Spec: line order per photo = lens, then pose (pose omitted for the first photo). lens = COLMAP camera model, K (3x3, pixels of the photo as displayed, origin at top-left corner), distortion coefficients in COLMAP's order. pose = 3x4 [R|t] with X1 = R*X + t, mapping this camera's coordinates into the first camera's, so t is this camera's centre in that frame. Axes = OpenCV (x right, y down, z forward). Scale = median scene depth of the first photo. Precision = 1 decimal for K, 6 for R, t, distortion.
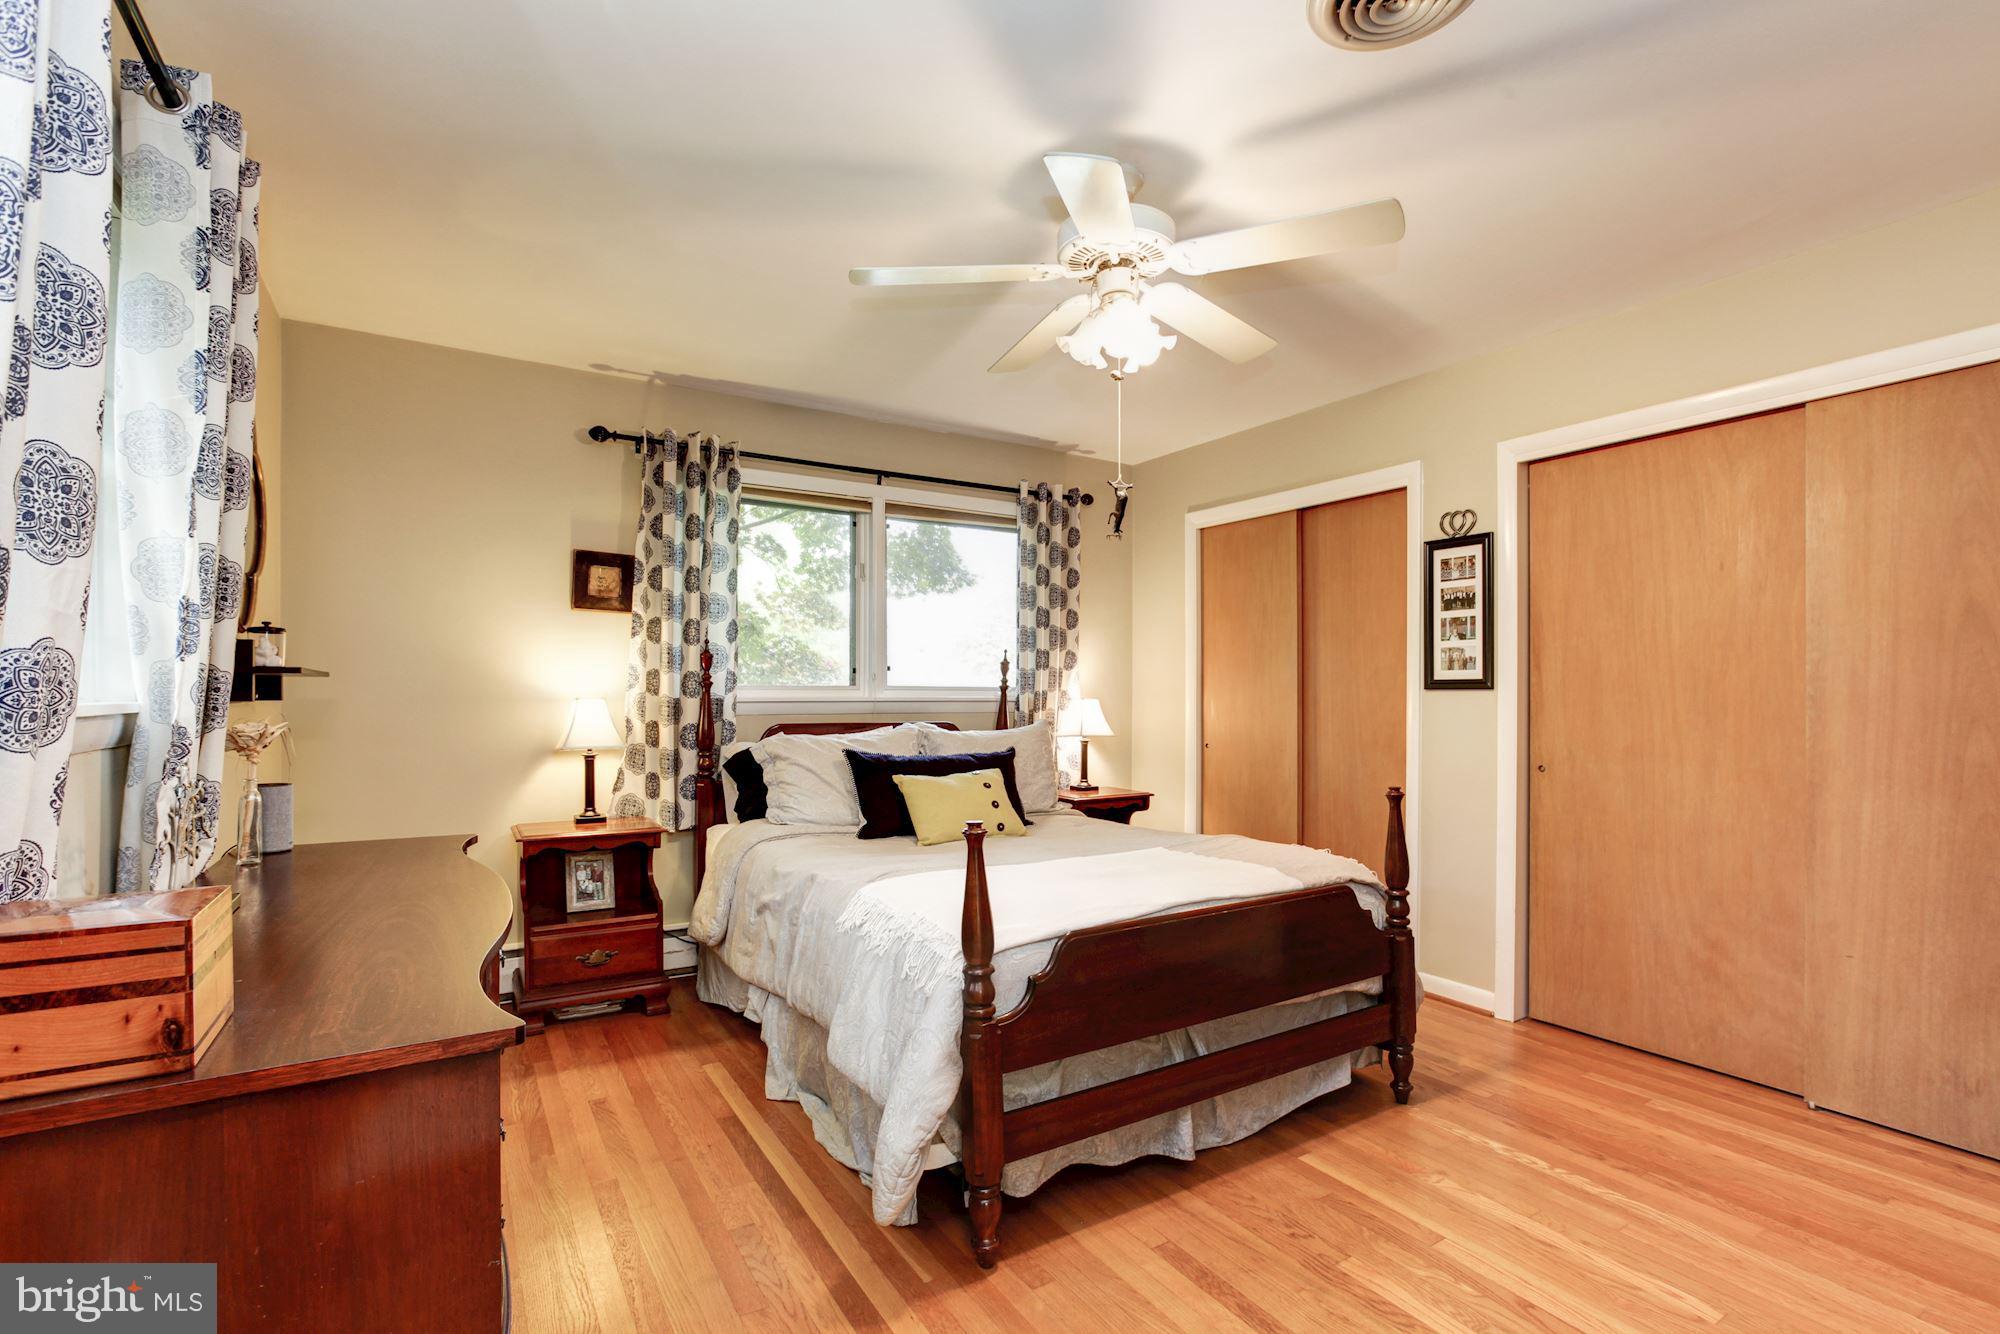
lens RADIAL K [[907.7, 0, 1008.1], [0, 907.7, 695.6], [0, 0, 1]] dist [-0.045255, 0.018393]
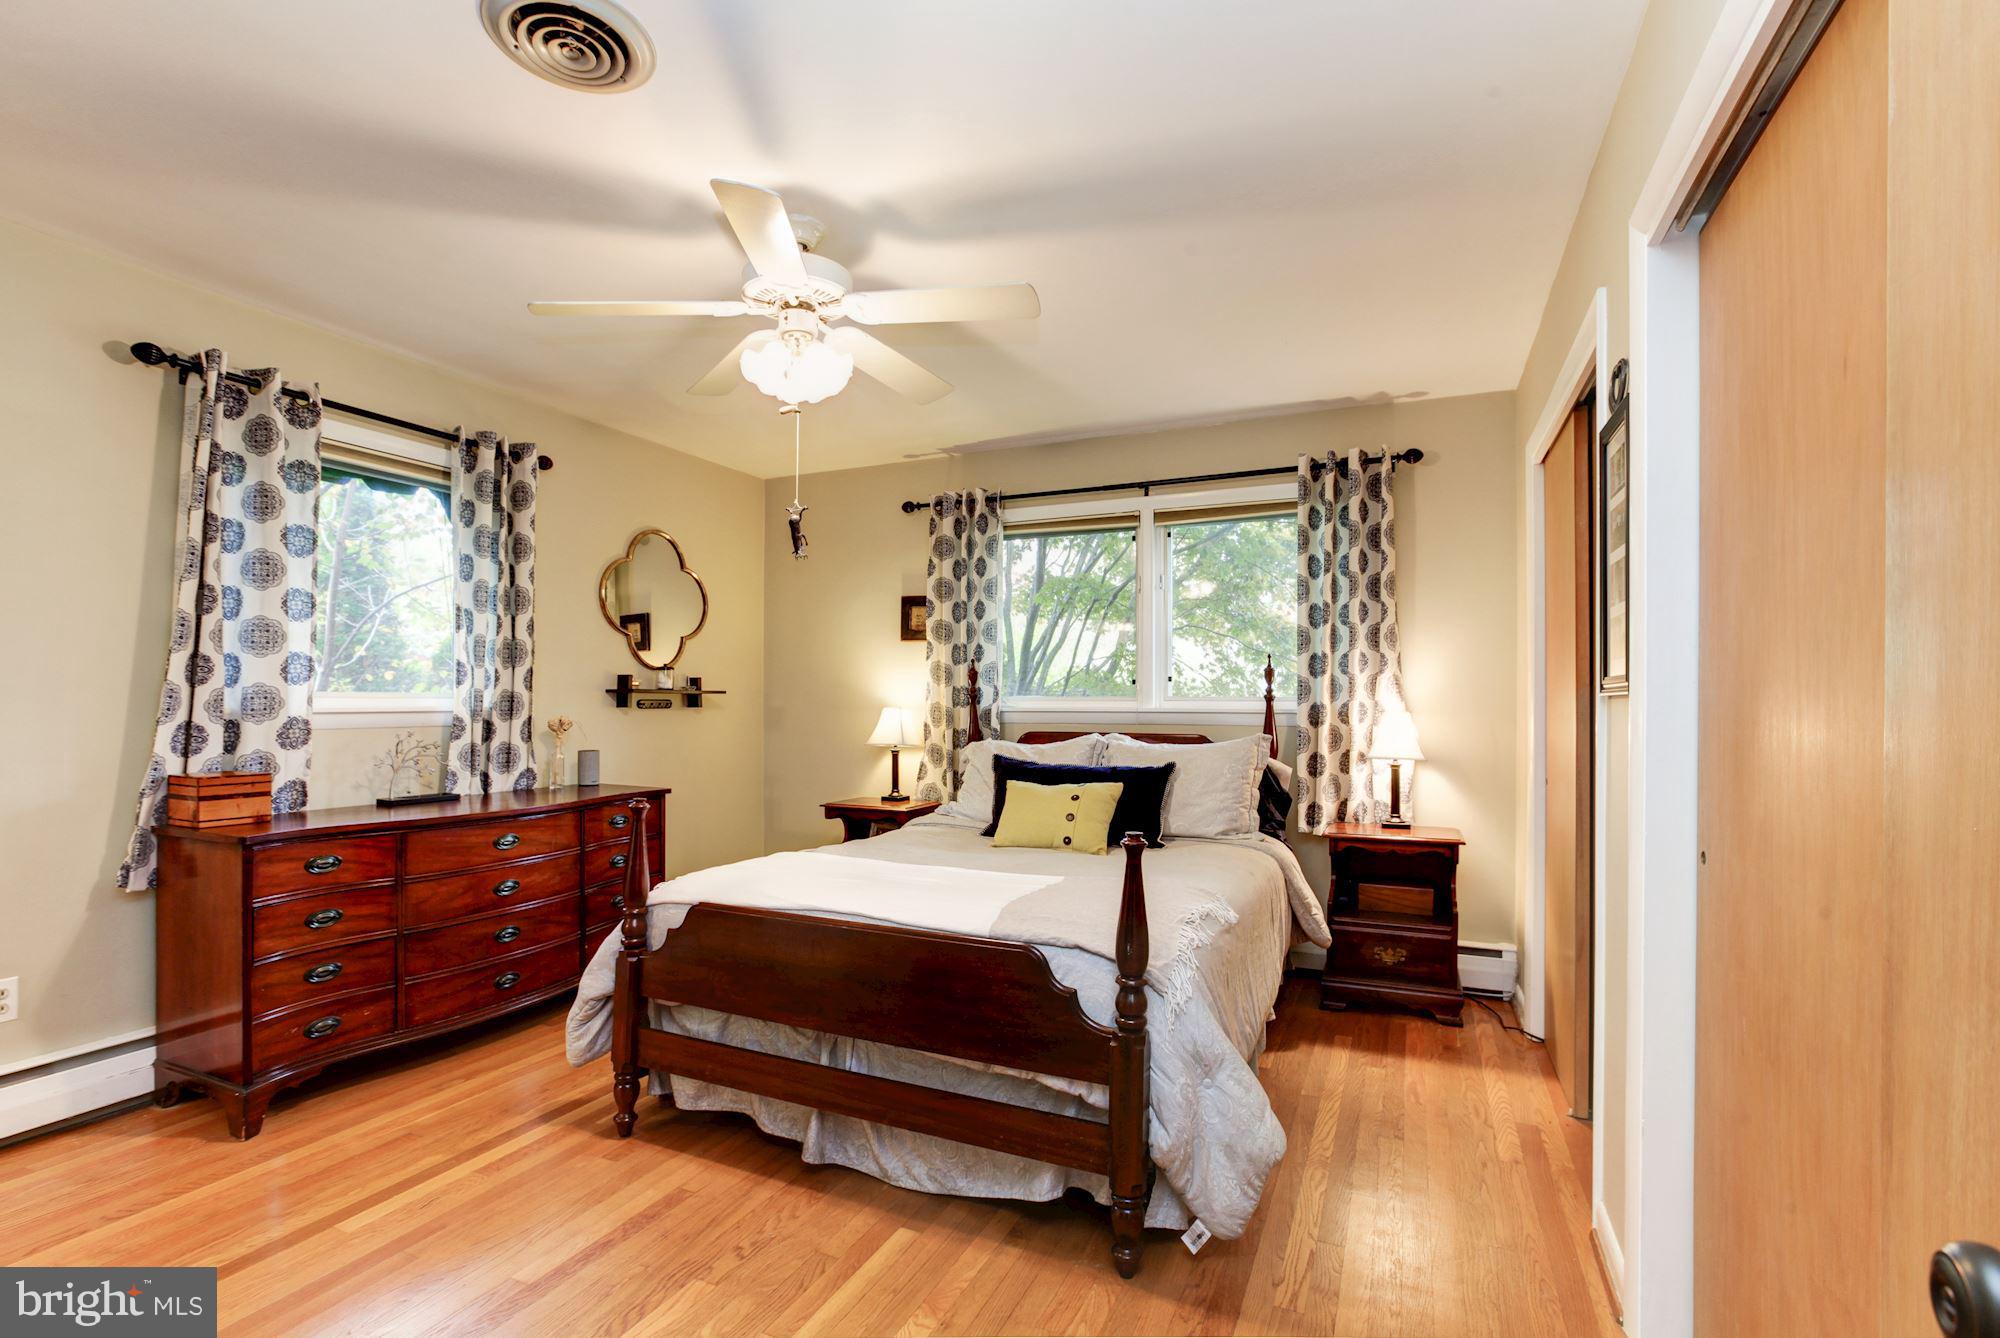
lens RADIAL K [[907.7, 0, 1008.1], [0, 907.7, 697.6], [0, 0, 1]] dist [-0.045255, 0.018393]
pose [[0.551473, -0.006811, -0.834165, 0.726378], [-0.006479, 0.999902, -0.012448, 0.003916], [0.834167, 0.012270, 0.551375, 0.387338]]
